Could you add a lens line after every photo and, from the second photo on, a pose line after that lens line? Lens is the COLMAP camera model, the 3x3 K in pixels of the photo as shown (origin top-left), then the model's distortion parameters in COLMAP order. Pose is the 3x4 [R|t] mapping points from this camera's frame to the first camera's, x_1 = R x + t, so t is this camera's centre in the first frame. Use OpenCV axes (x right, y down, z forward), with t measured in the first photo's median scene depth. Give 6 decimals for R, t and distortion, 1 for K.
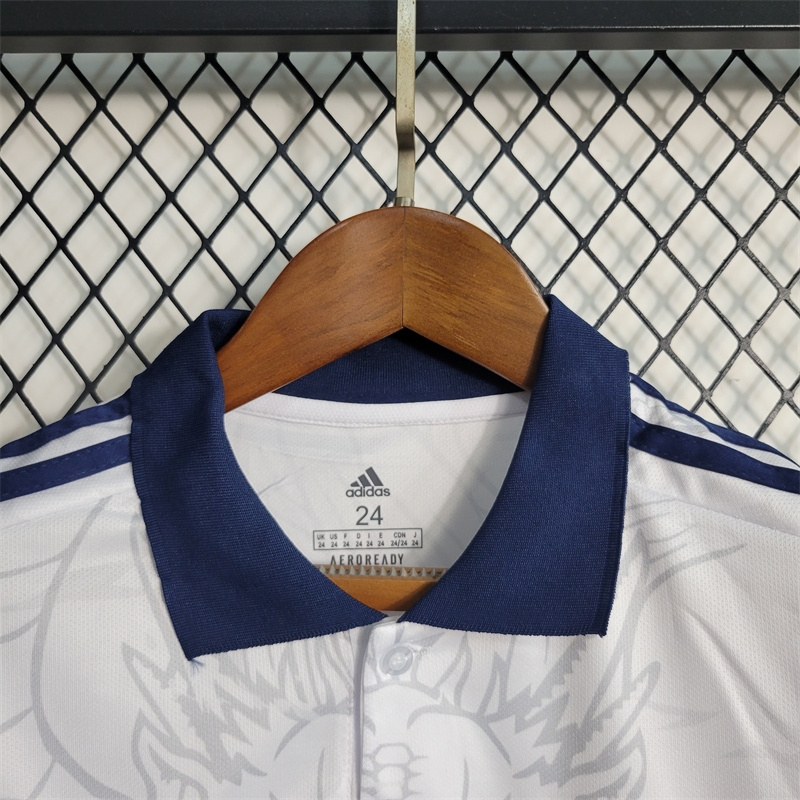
lens RADIAL K [[777.9, 0, 400.0], [0, 777.9, 400.0], [0, 0, 1]] dist [-0.020852, 0.001422]
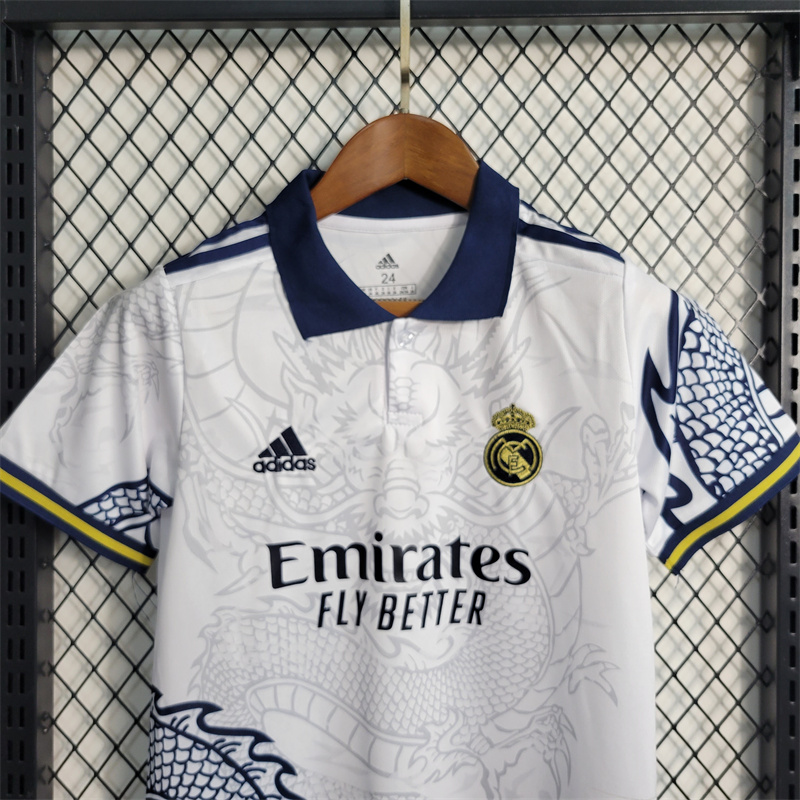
lens RADIAL K [[777.9, 0, 400.0], [0, 777.9, 400.0], [0, 0, 1]] dist [-0.020852, 0.001422]
pose [[0.999680, -0.017441, 0.018322, -0.054764], [0.015362, 0.994026, 0.108058, 0.257463], [-0.020097, -0.107742, 0.993976, -1.017991]]
